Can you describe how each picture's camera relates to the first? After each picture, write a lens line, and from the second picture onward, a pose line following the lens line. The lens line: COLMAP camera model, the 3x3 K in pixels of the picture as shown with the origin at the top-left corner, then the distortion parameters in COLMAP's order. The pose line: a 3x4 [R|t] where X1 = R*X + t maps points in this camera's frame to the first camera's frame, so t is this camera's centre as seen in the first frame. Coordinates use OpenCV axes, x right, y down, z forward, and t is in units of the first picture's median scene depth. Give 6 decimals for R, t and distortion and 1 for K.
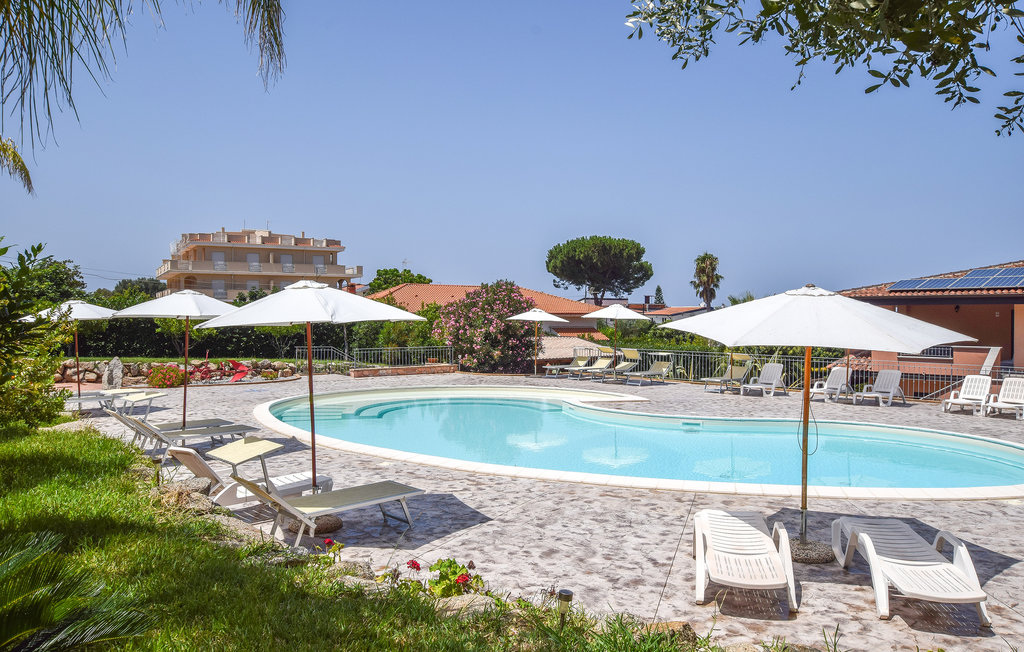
lens RADIAL K [[778.0, 0, 506.3], [0, 778.0, 326.8], [0, 0, 1]] dist [-0.009707, 0.046560]
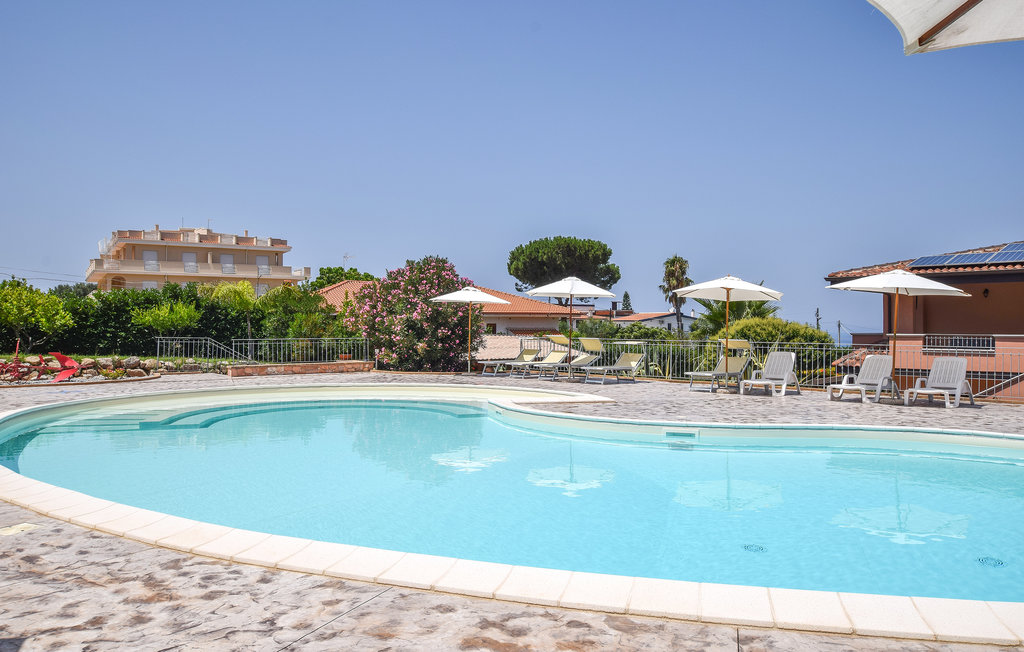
lens RADIAL K [[778.0, 0, 506.3], [0, 778.0, 326.8], [0, 0, 1]] dist [-0.009707, 0.046560]
pose [[0.999179, -0.000467, 0.040504, 0.040144], [0.001094, 0.999880, -0.015451, 0.026254], [-0.040492, 0.015483, 0.999060, 0.209198]]
